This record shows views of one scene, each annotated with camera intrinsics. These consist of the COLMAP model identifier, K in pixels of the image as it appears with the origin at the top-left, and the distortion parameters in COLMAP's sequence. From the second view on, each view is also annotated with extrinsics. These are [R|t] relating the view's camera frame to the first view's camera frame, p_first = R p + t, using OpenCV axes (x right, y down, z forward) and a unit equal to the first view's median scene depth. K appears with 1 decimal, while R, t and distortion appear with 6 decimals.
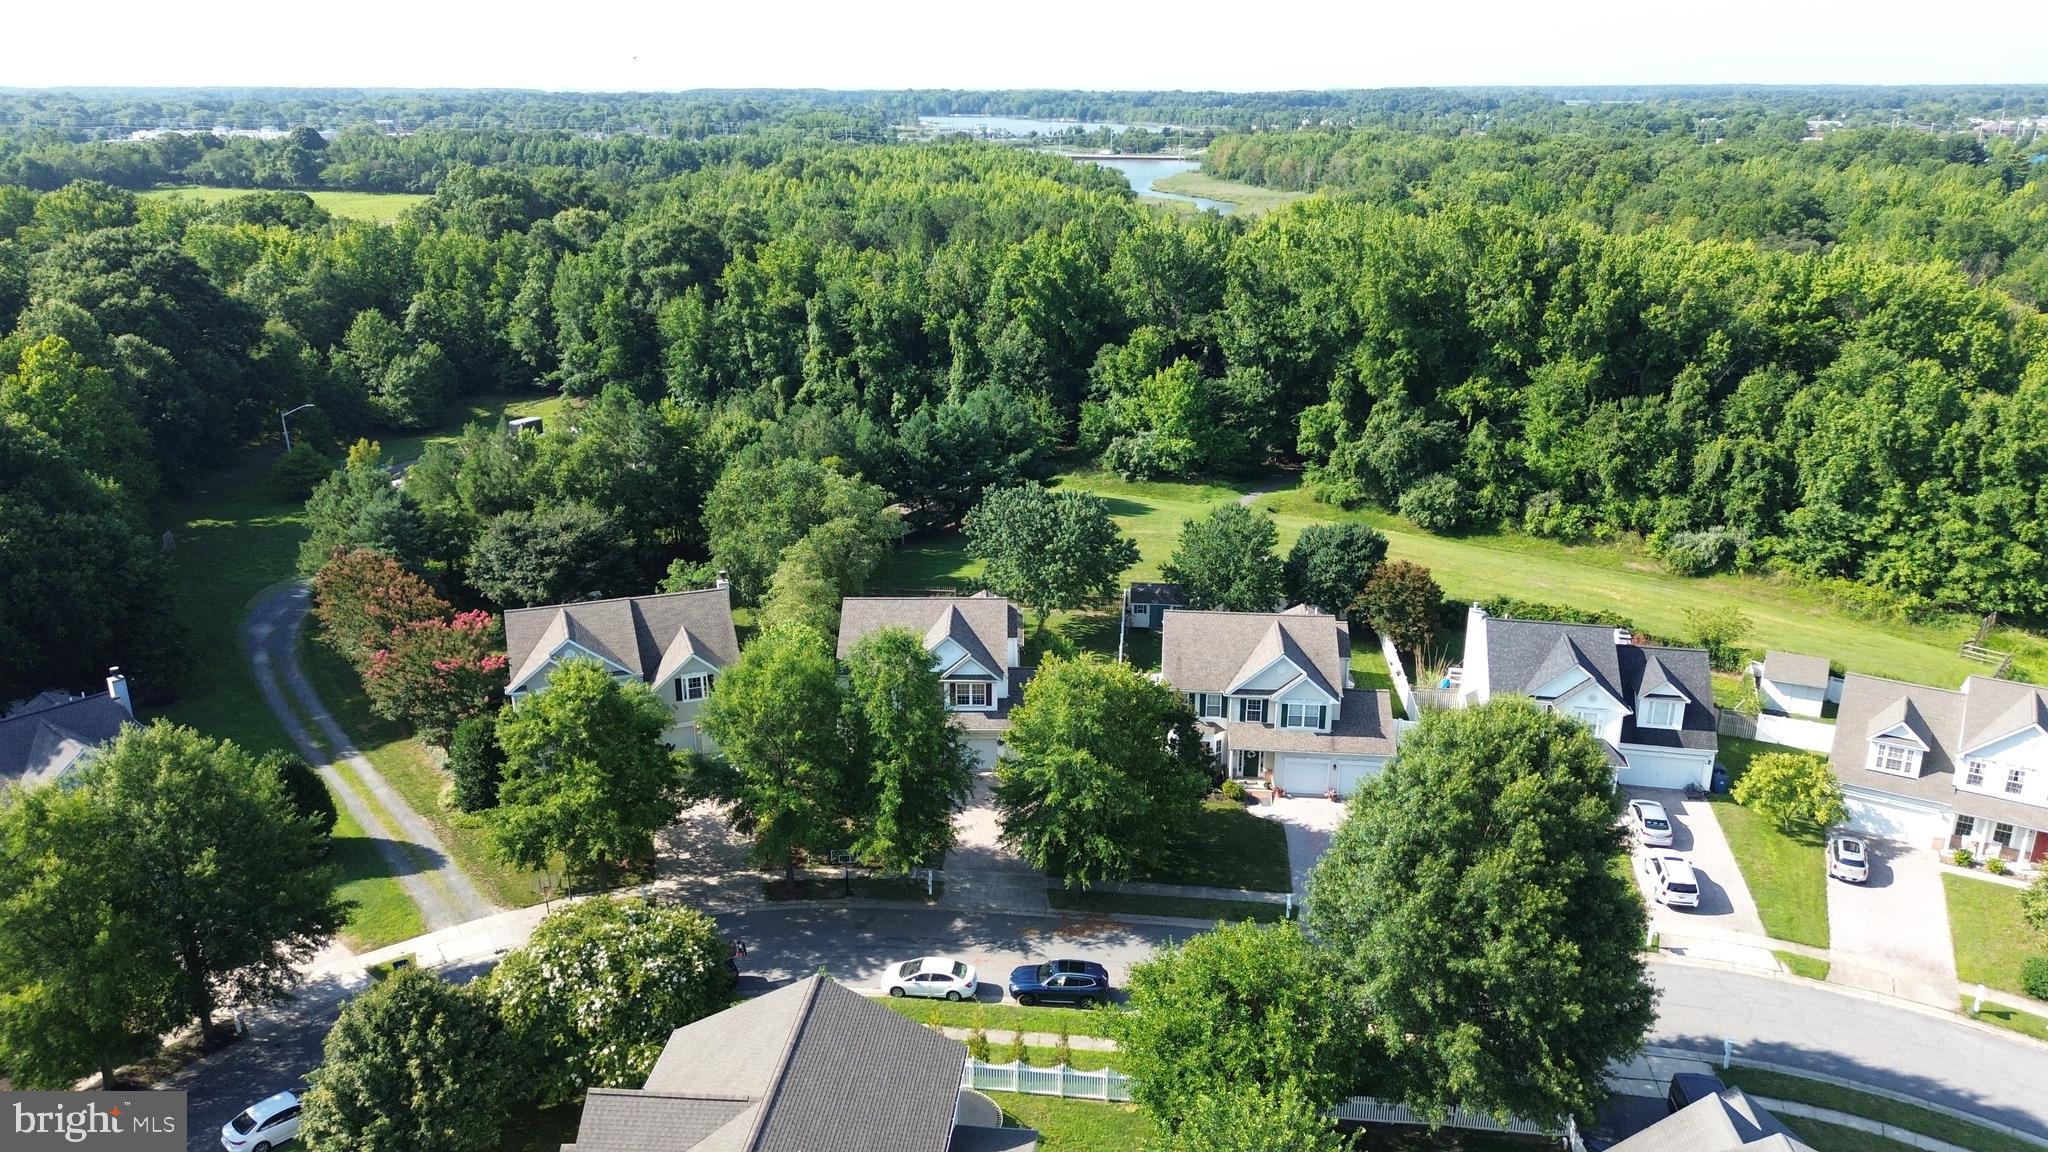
lens RADIAL K [[1428.5, 0, 1024.8], [0, 1428.5, 581.4], [0, 0, 1]] dist [0.086291, -0.113891]
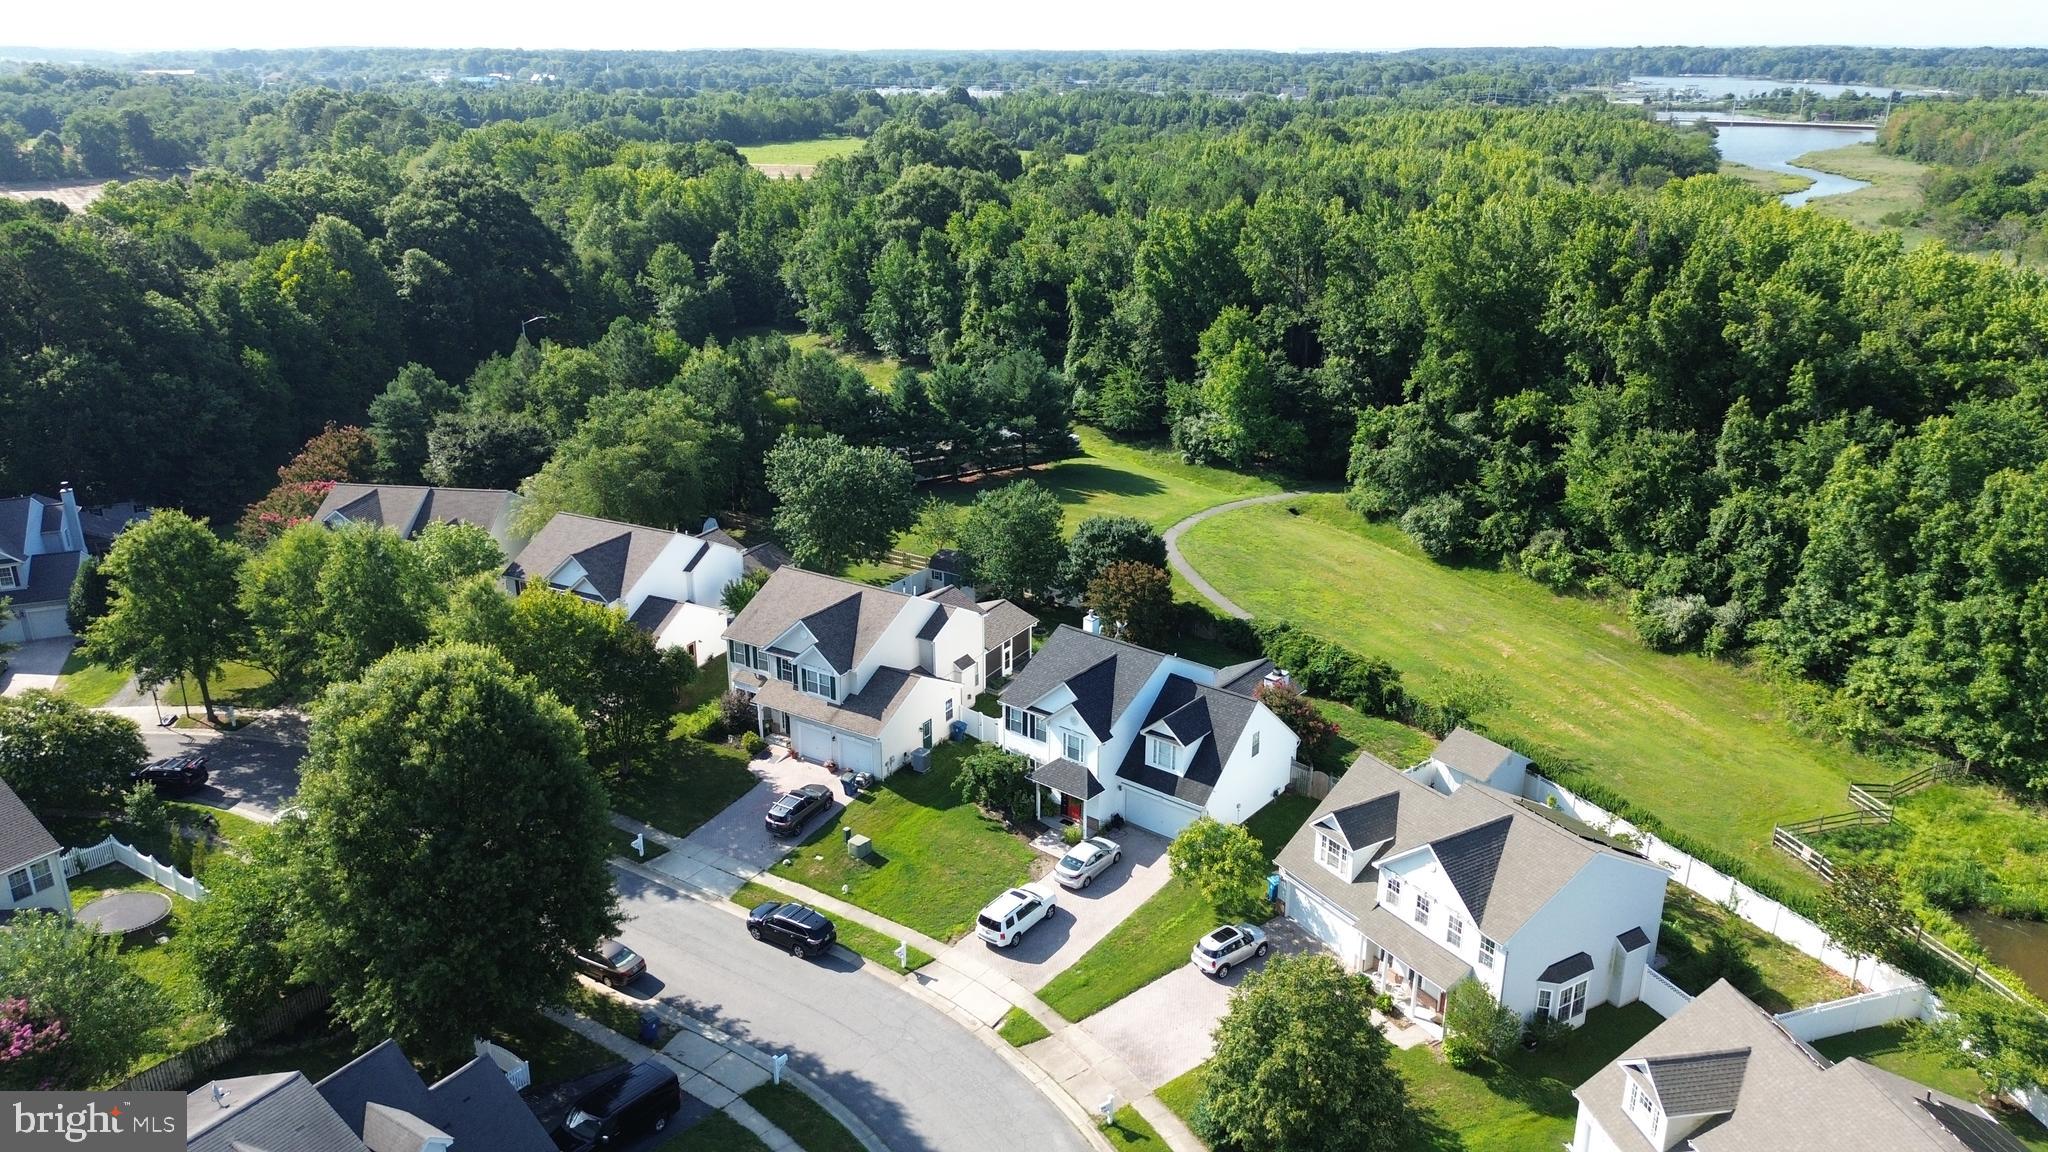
lens RADIAL K [[1428.5, 0, 1024.8], [0, 1428.5, 581.4], [0, 0, 1]] dist [0.086291, -0.113891]
pose [[0.890744, 0.156998, -0.426528, 0.460802], [-0.146585, 0.987533, 0.057370, -0.035216], [0.430218, 0.011420, 0.902653, 0.092573]]
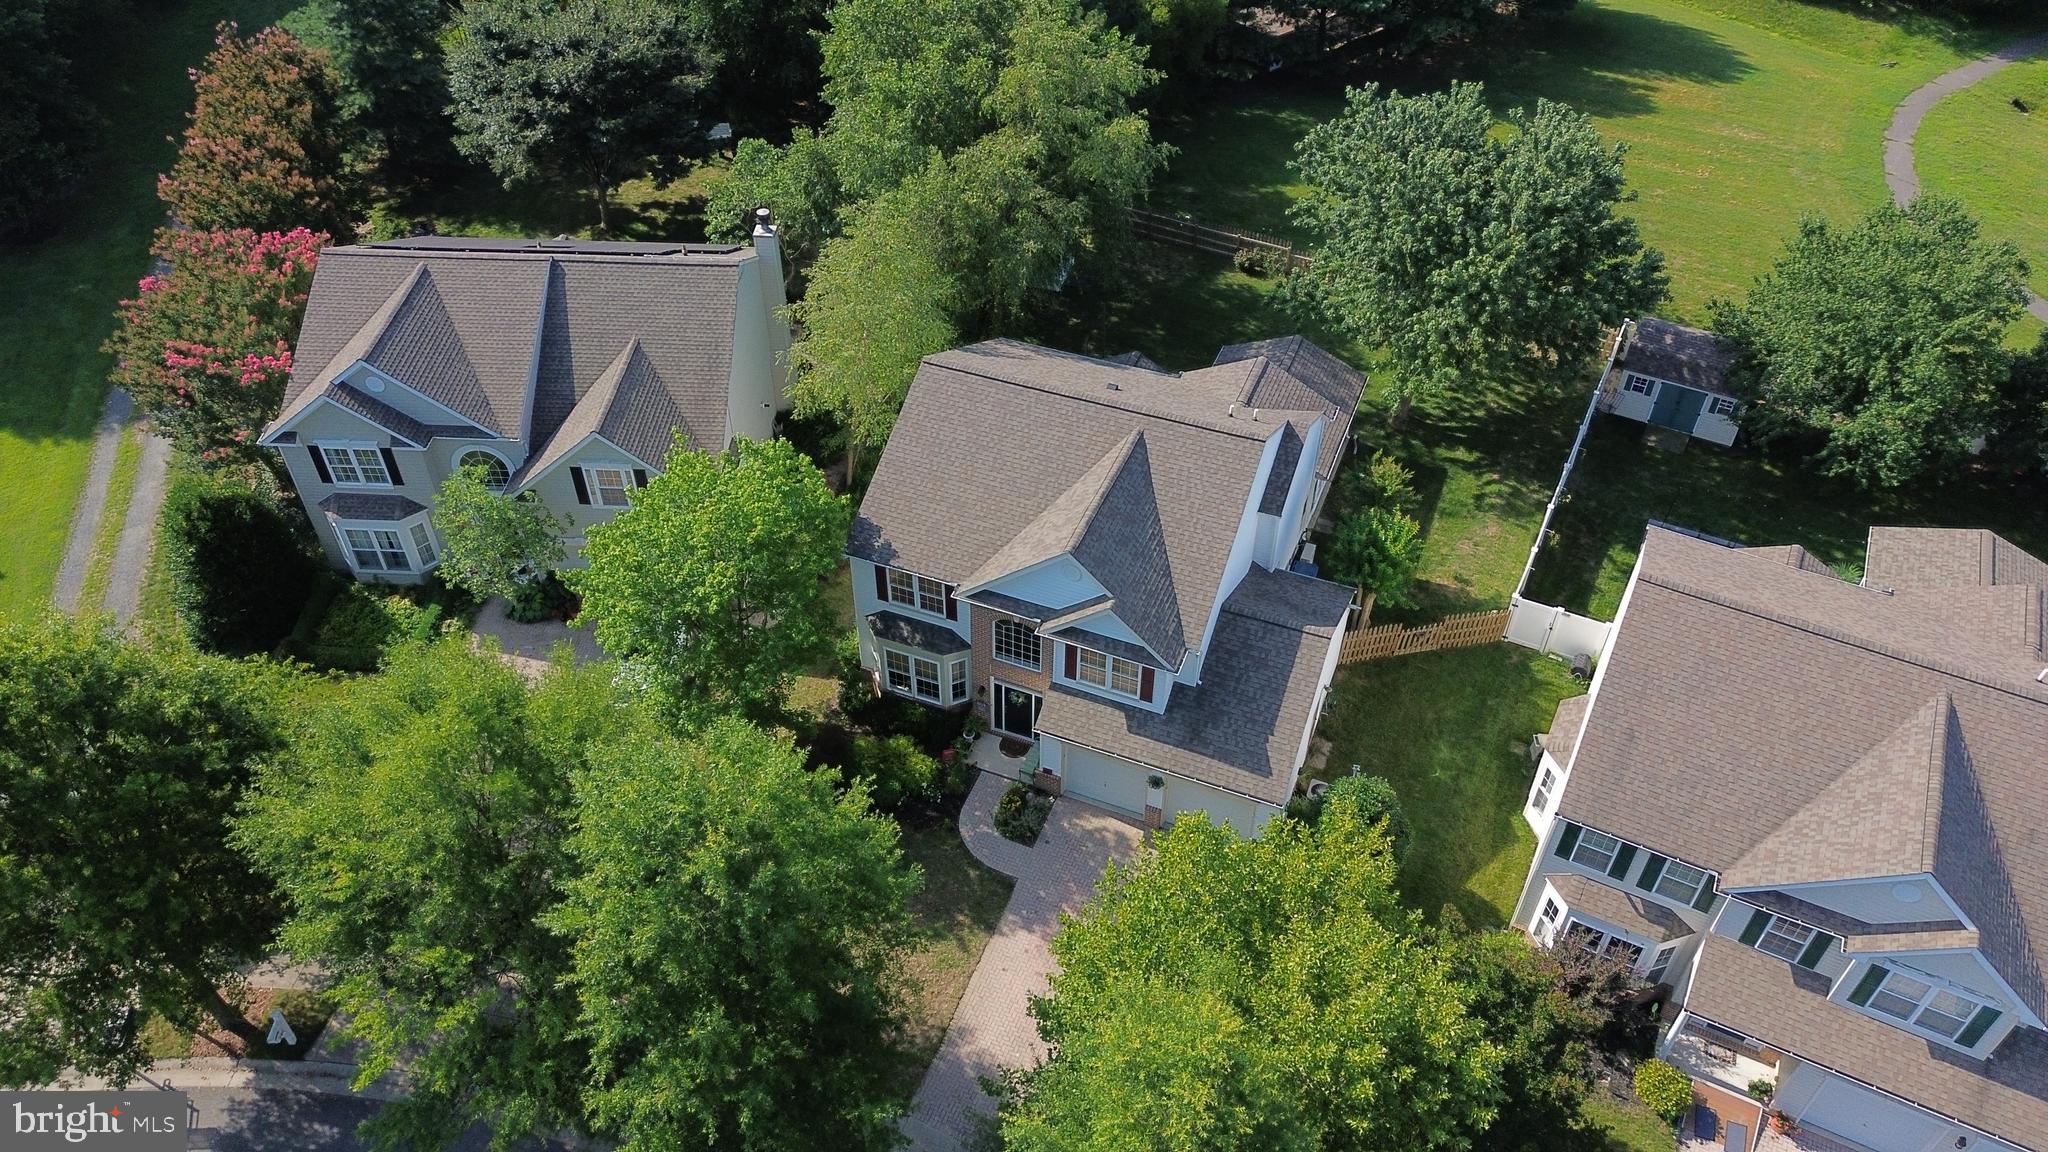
lens RADIAL K [[1428.5, 0, 1024.8], [0, 1428.5, 581.4], [0, 0, 1]] dist [0.086291, -0.113891]
pose [[0.924065, 0.259404, -0.280737, 0.035190], [-0.121078, 0.895288, 0.428719, -0.084766], [0.362552, -0.362173, 0.858712, 0.392981]]
